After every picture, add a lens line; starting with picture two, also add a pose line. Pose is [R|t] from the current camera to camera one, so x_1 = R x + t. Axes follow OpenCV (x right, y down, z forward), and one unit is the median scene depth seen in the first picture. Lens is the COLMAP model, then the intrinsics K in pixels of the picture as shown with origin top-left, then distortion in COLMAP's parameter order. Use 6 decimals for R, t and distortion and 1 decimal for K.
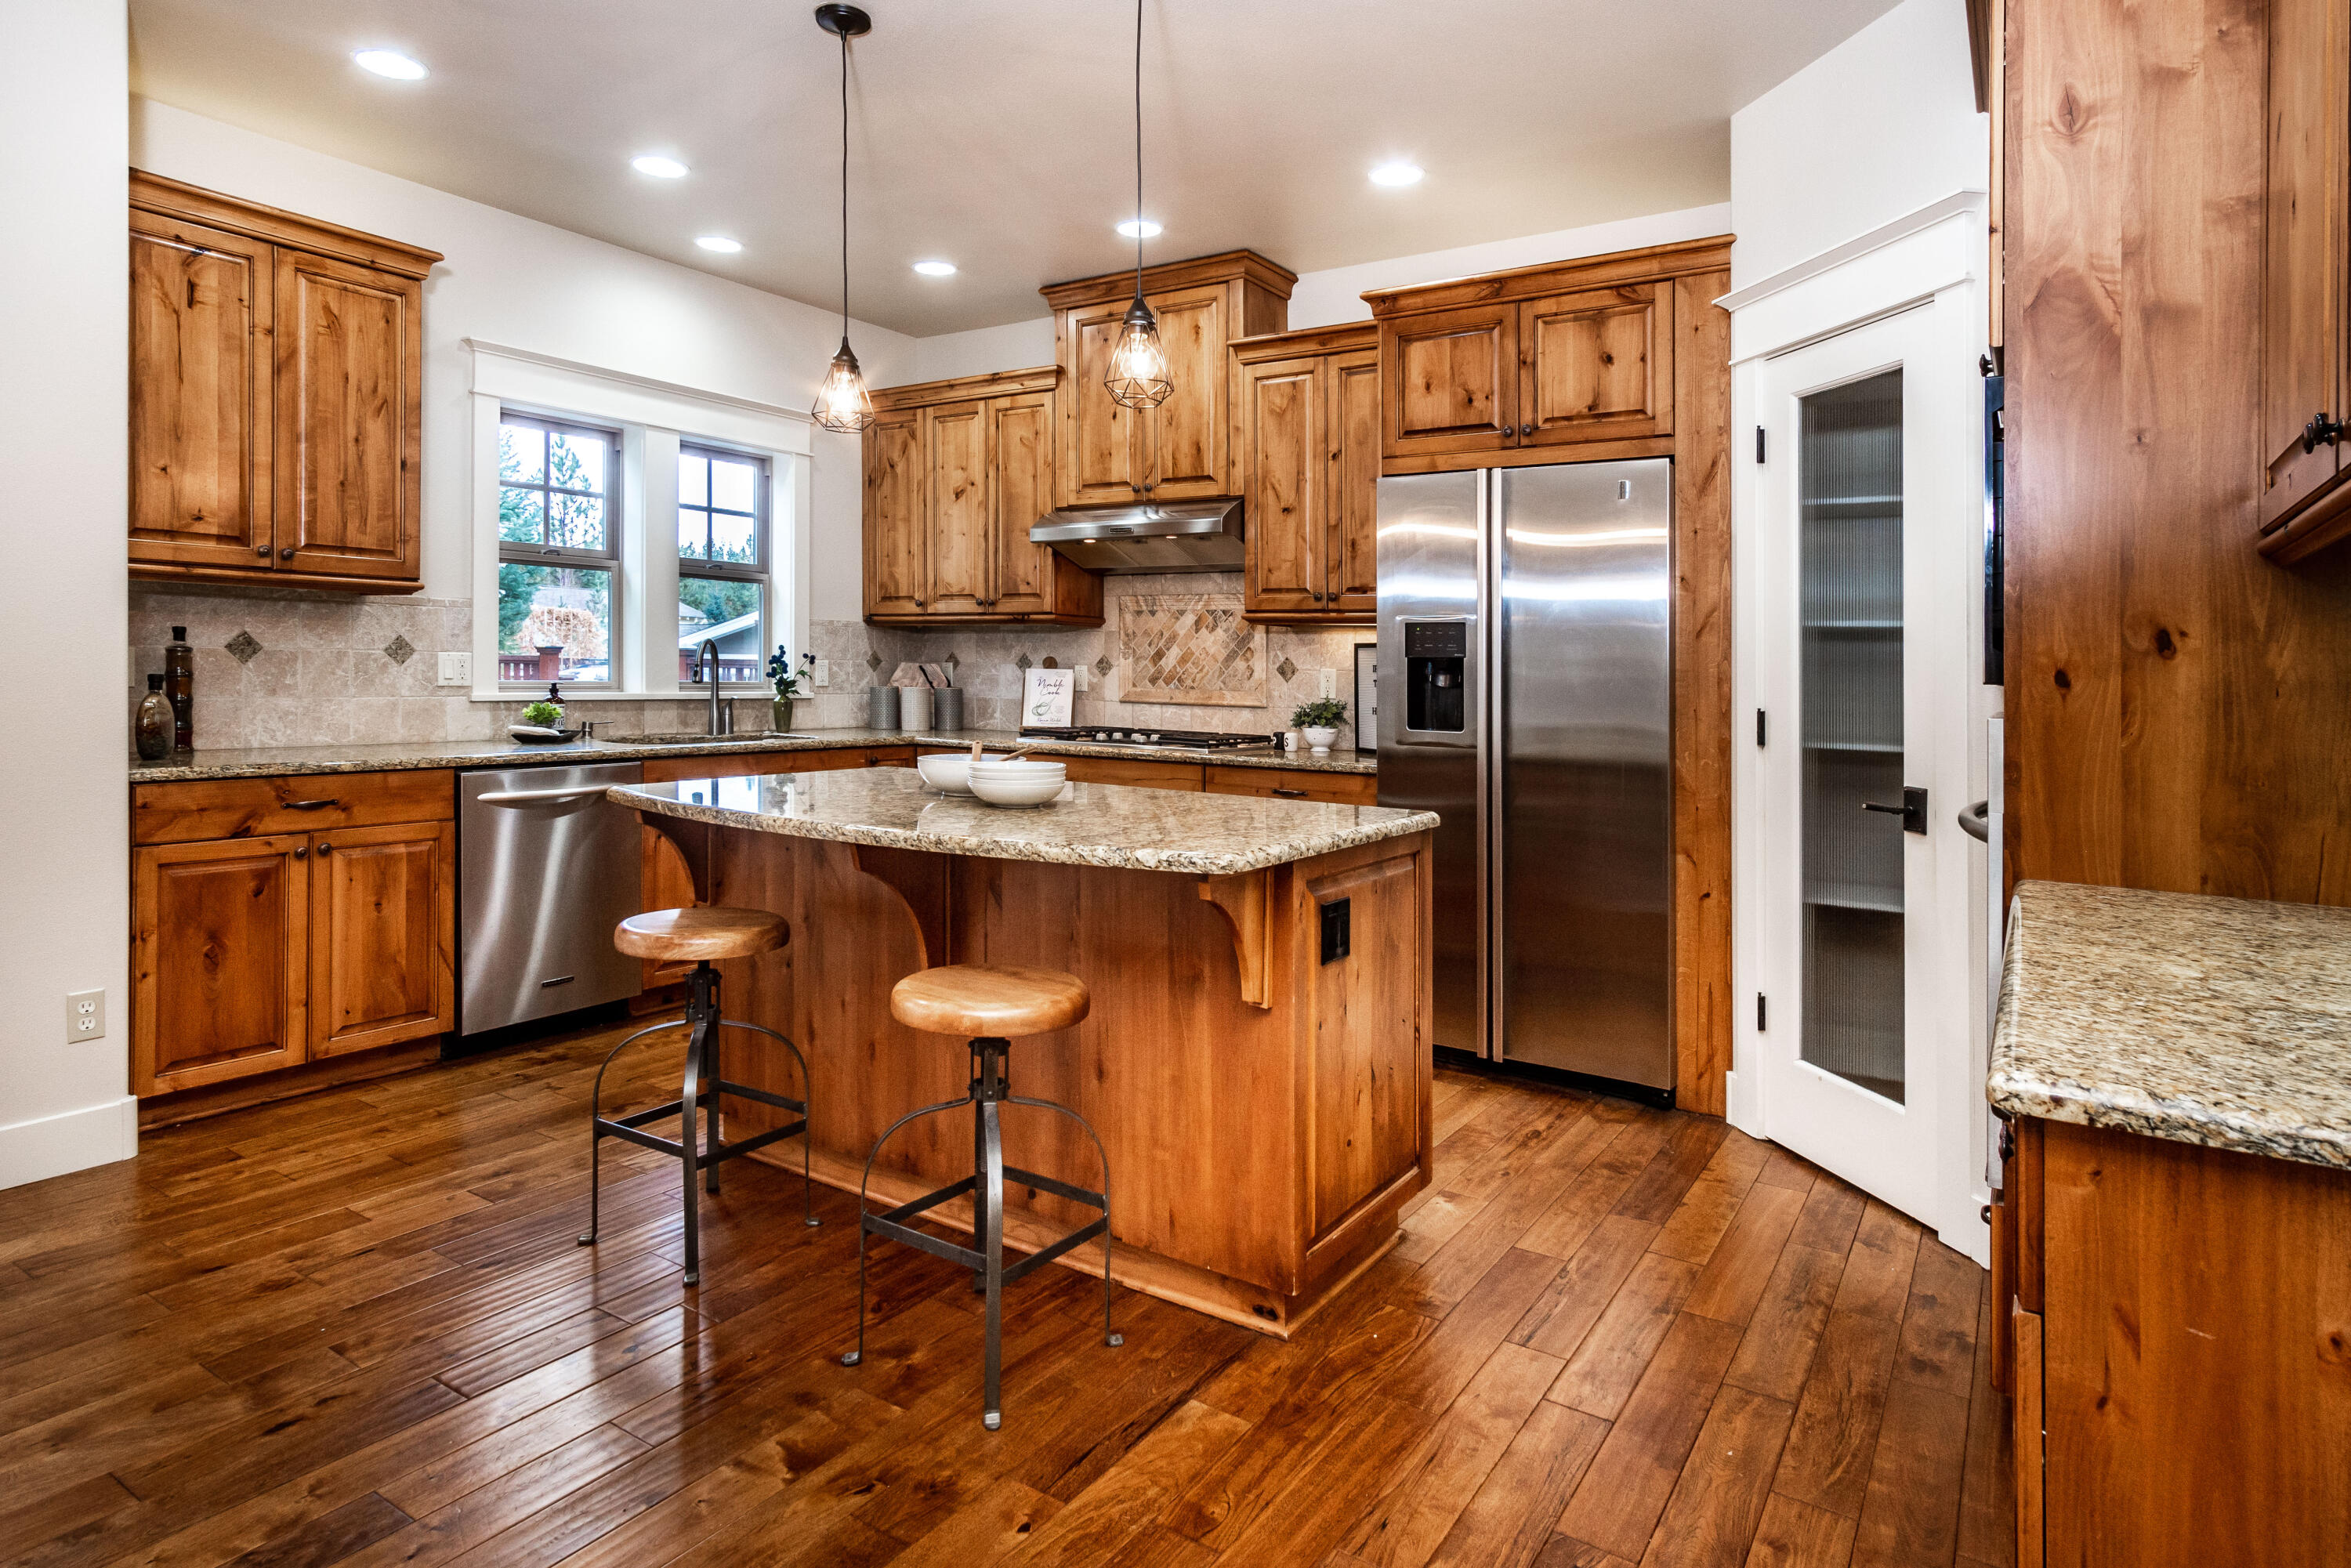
lens RADIAL K [[1283.5, 0, 1195.1], [0, 1283.5, 681.4], [0, 0, 1]] dist [0.014423, 0.000550]
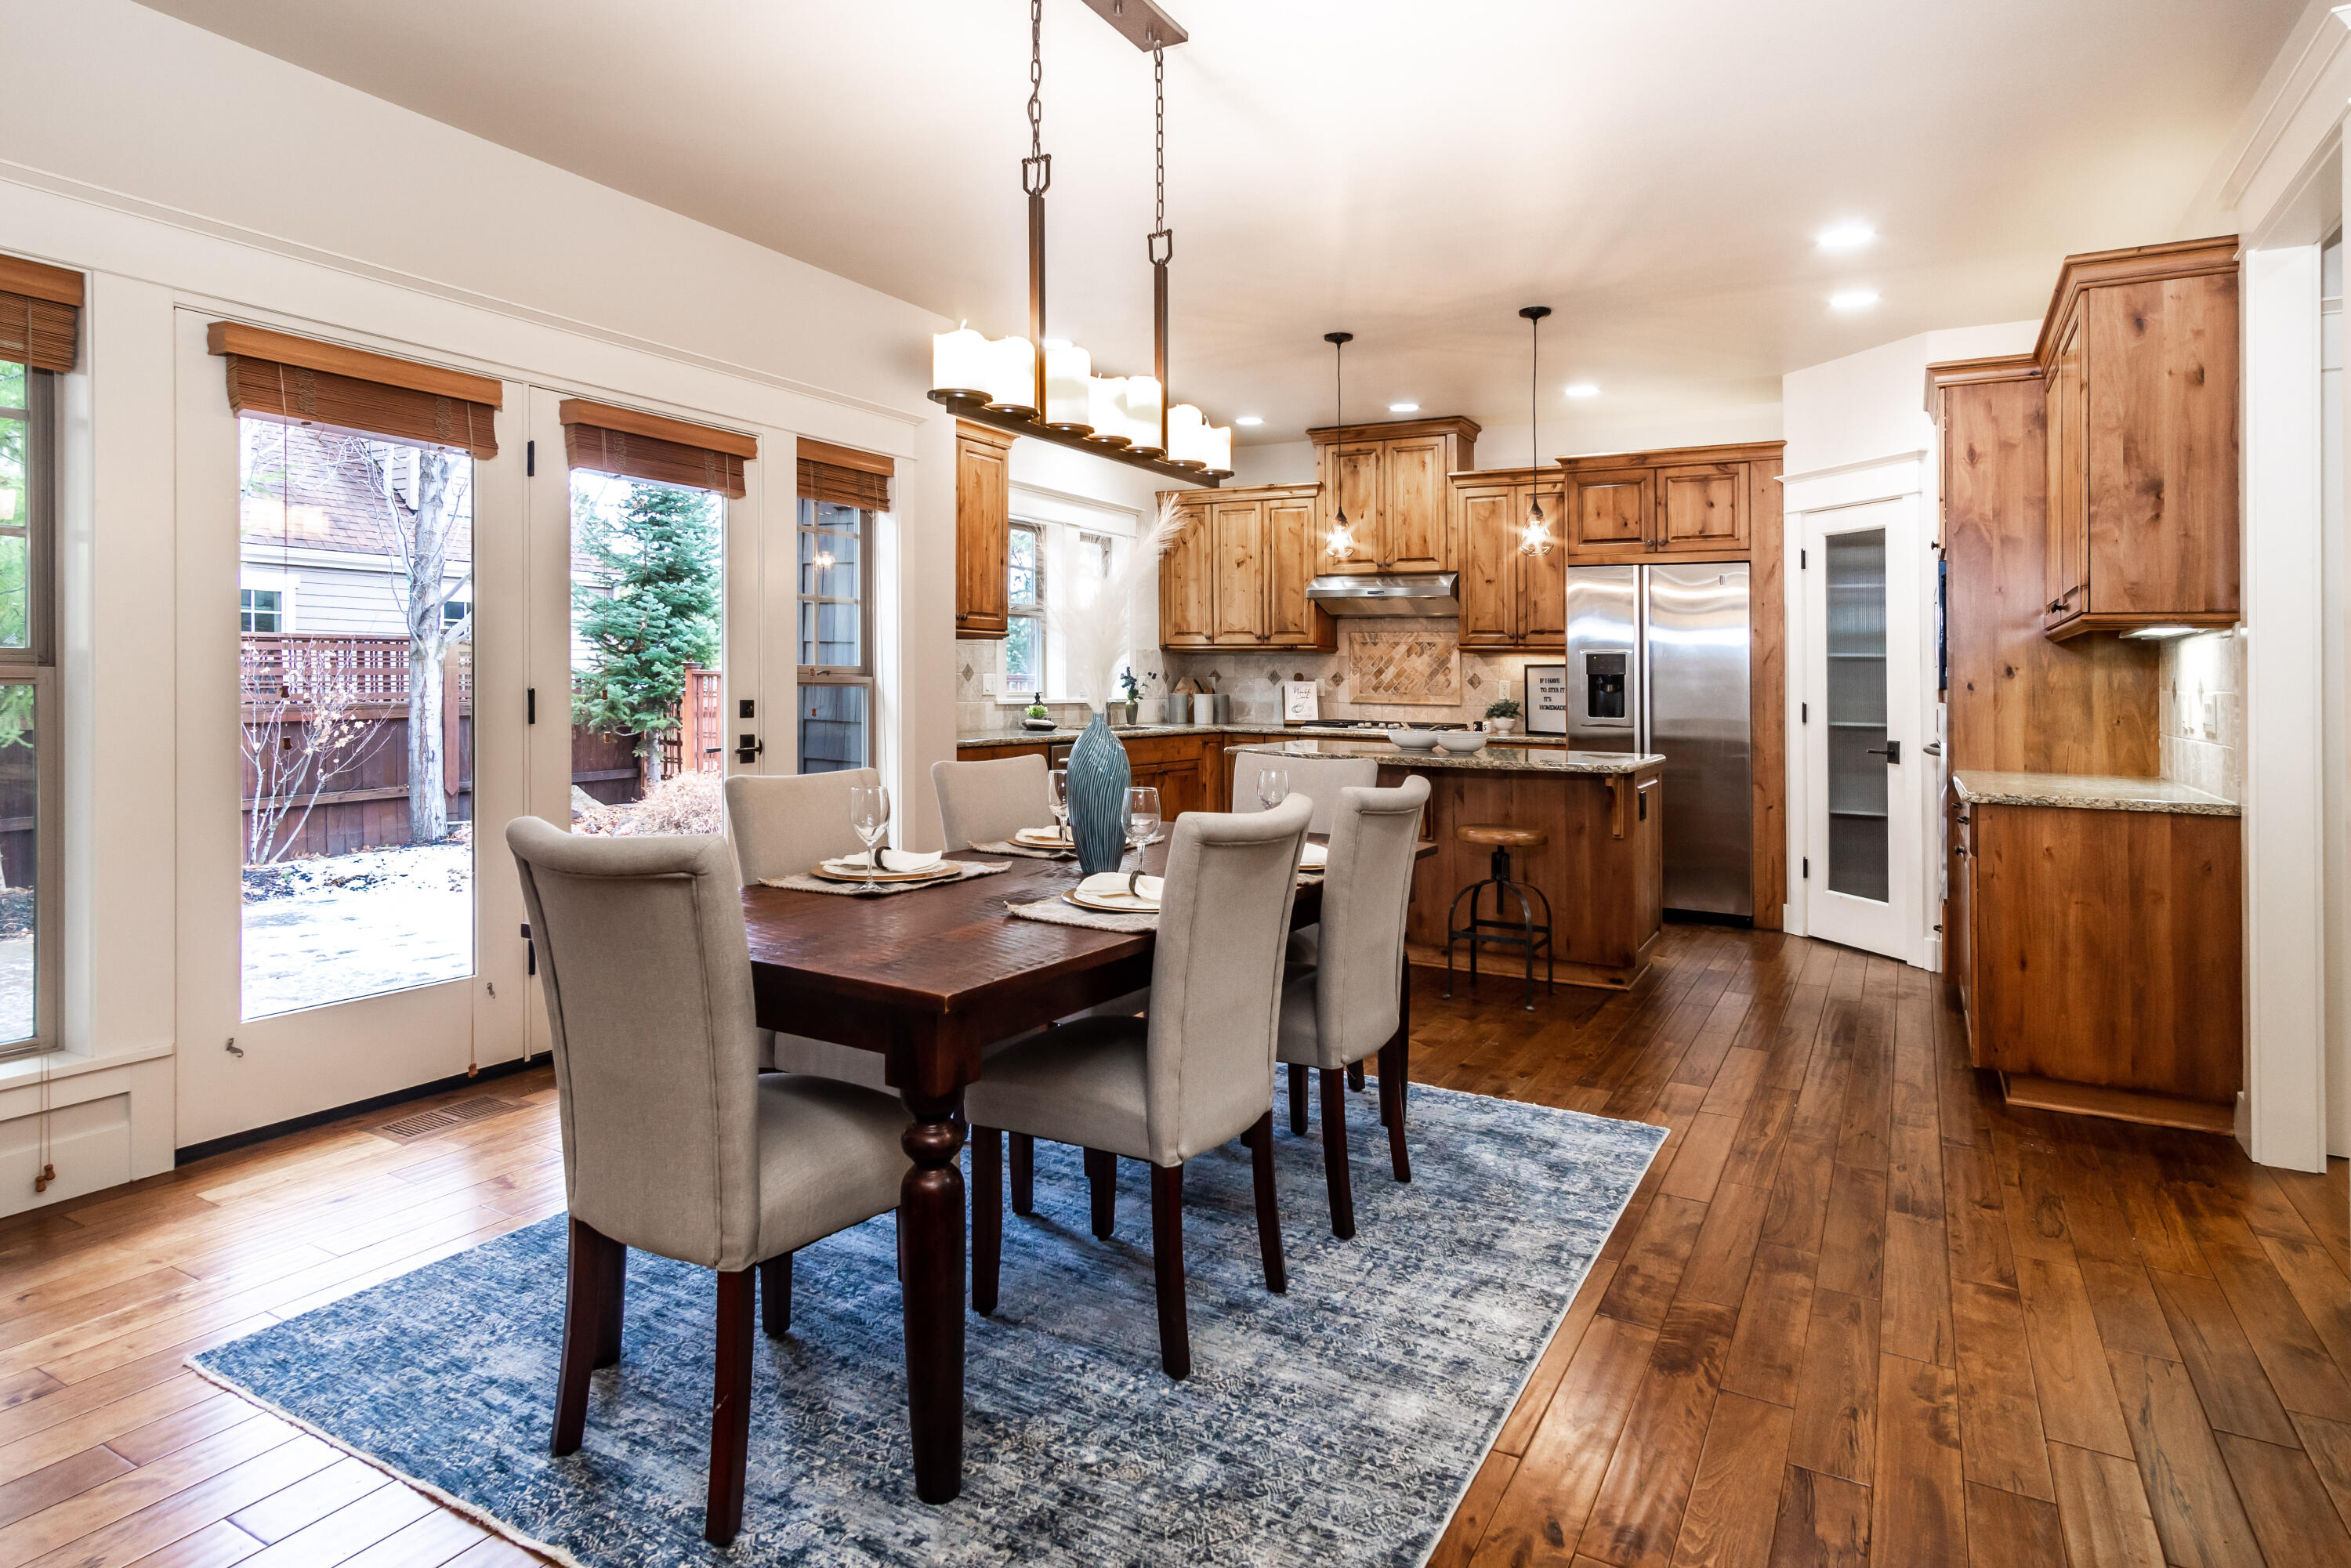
lens RADIAL K [[1283.5, 0, 1189.7], [0, 1283.5, 686.7], [0, 0, 1]] dist [0.014423, 0.000550]
pose [[0.997448, -0.005481, 0.071189, -0.470788], [0.005577, 0.999984, -0.001141, -0.003407], [-0.071181, 0.001535, 0.997462, -0.641164]]
